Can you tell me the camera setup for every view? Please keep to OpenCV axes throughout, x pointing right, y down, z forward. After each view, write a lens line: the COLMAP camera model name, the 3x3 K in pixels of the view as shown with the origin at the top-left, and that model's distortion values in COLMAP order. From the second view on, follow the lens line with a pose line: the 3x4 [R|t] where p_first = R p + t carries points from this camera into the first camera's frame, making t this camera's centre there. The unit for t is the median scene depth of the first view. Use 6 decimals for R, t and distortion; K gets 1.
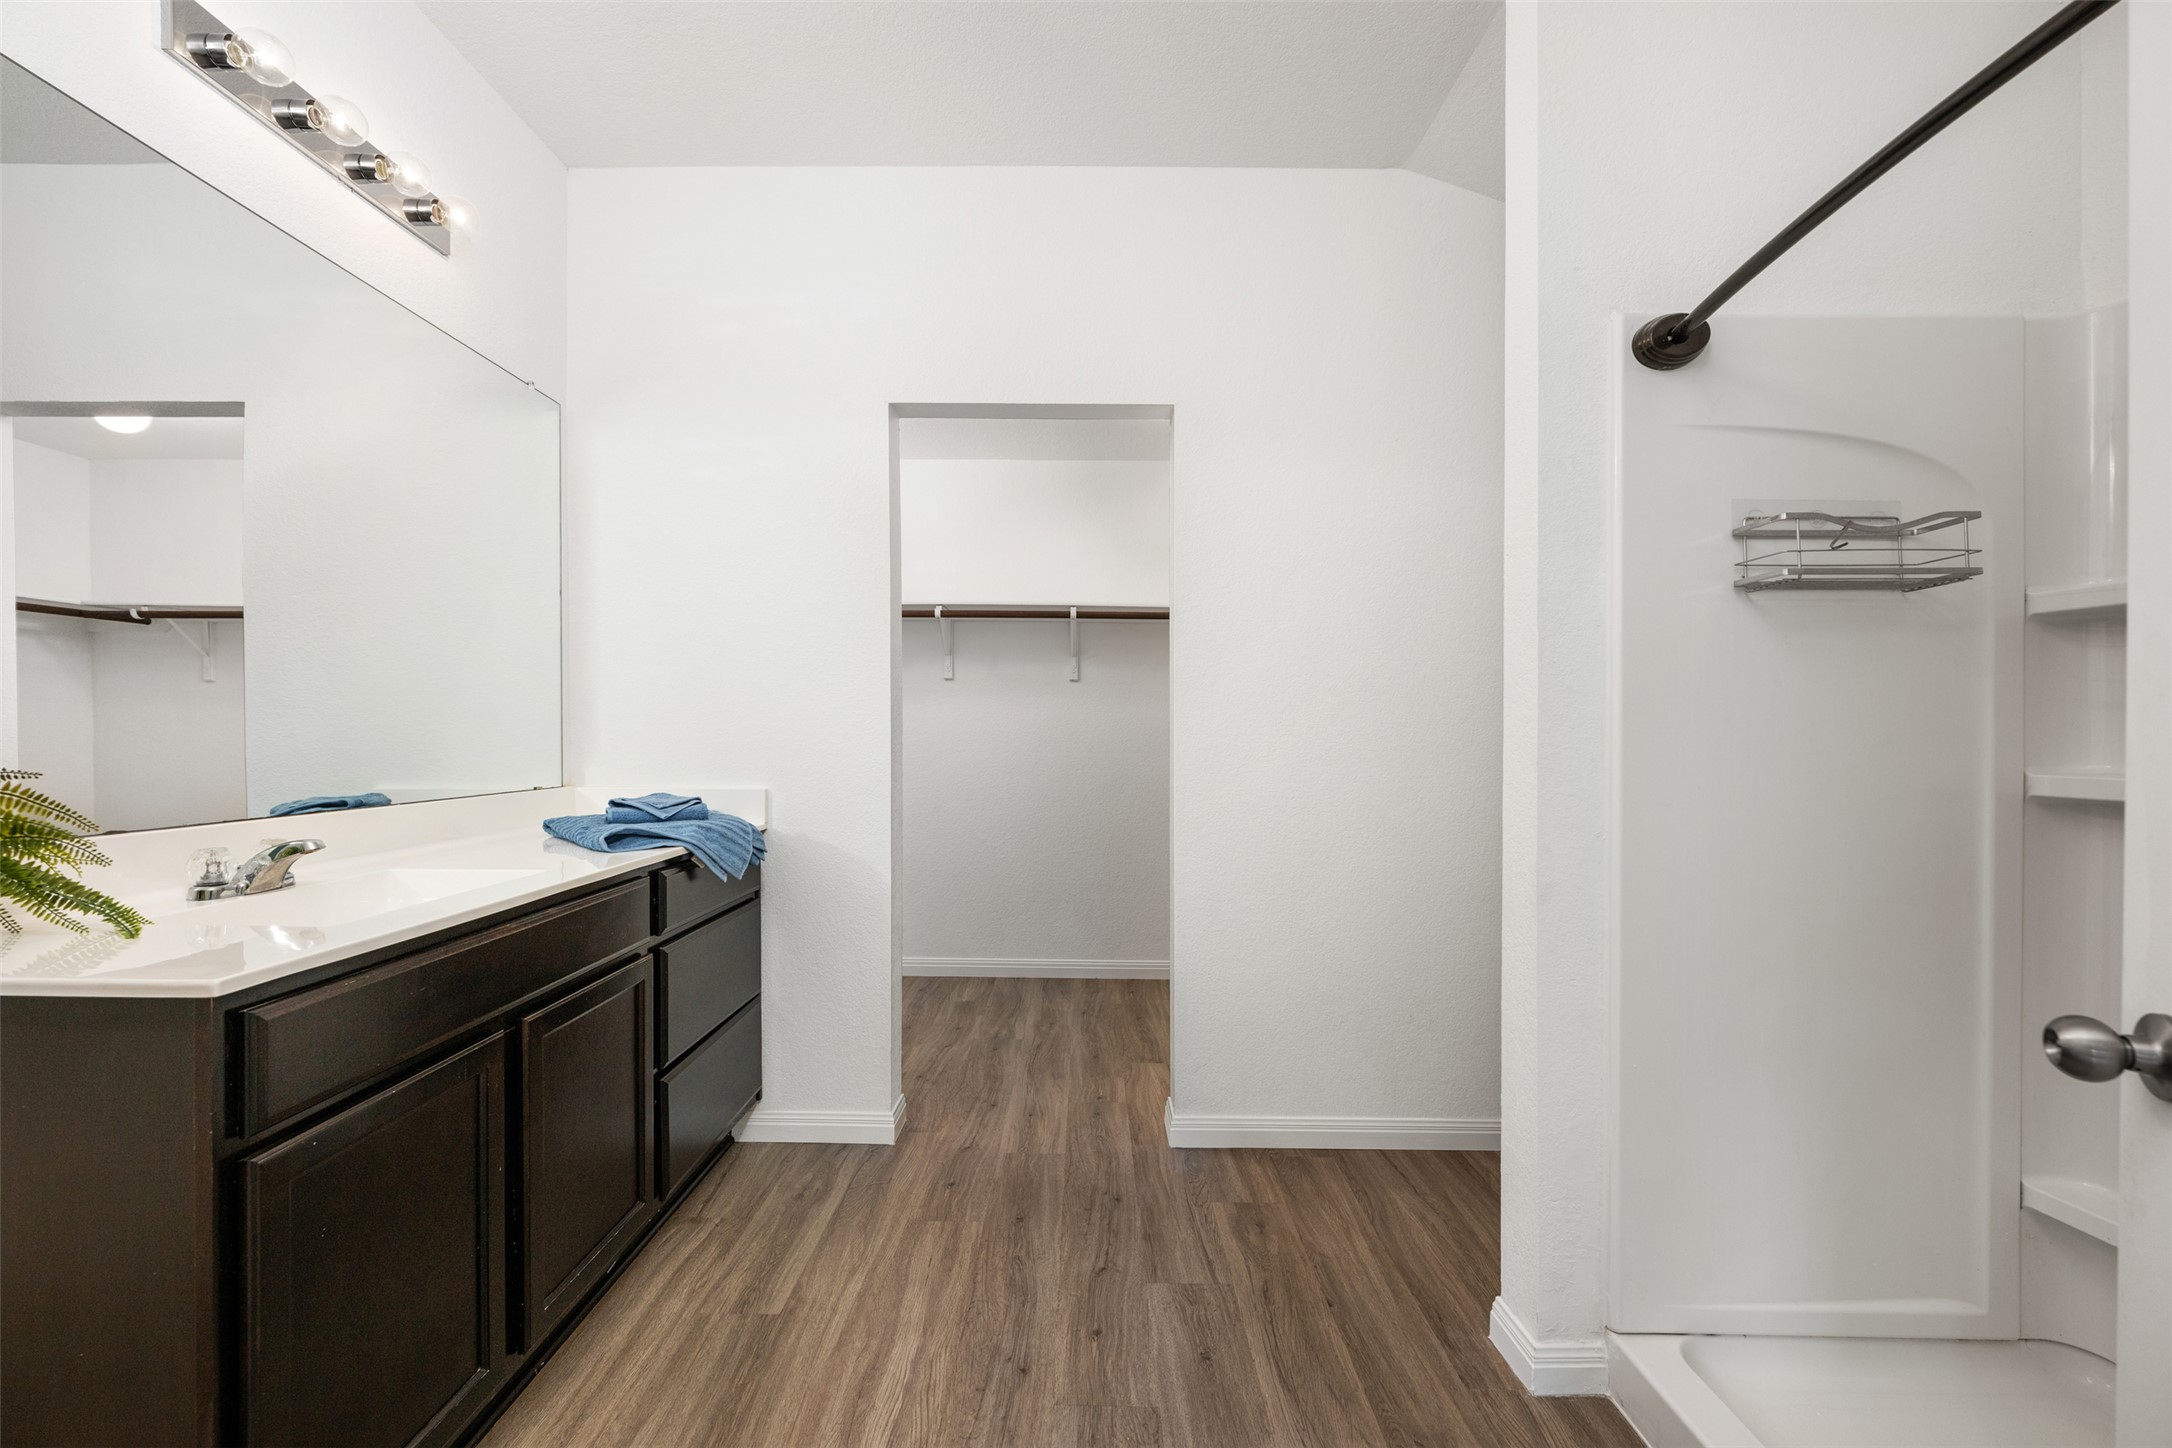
lens RADIAL K [[859.7, 0, 1079.2], [0, 859.7, 706.1], [0, 0, 1]] dist [-0.000979, -0.000120]
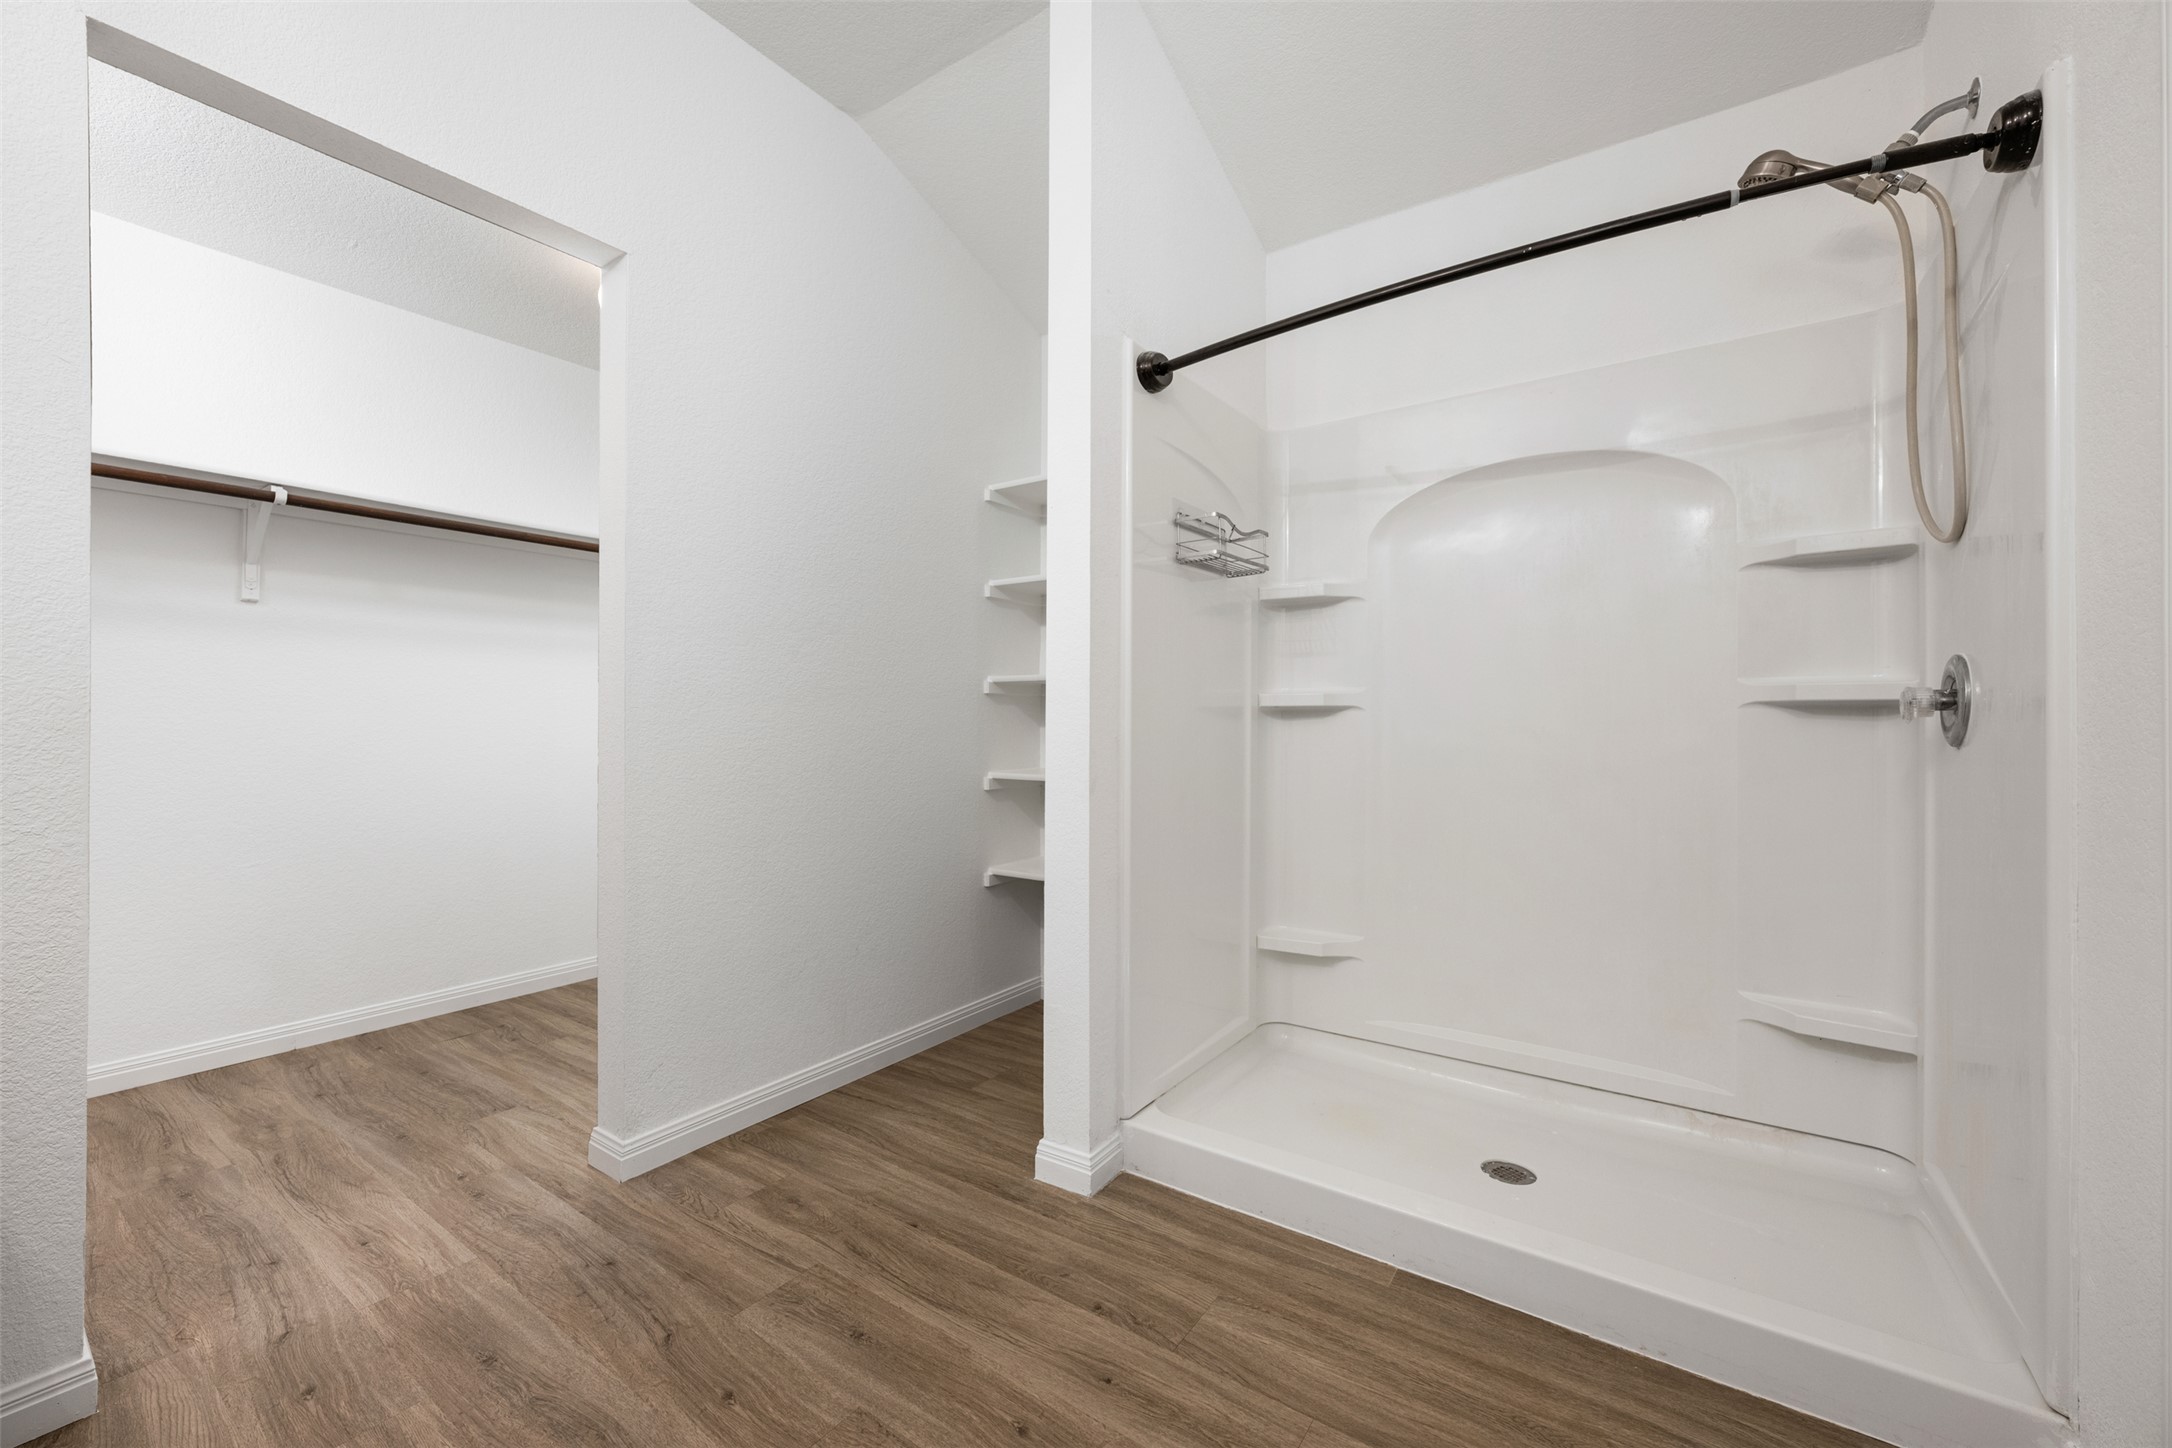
lens RADIAL K [[859.7, 0, 1086.0], [0, 859.7, 690.1], [0, 0, 1]] dist [-0.000979, -0.000120]
pose [[0.571272, 0.016664, 0.820592, -0.376598], [-0.014721, 0.999841, -0.010056, 0.073336], [-0.820629, -0.006336, 0.571427, 0.241363]]
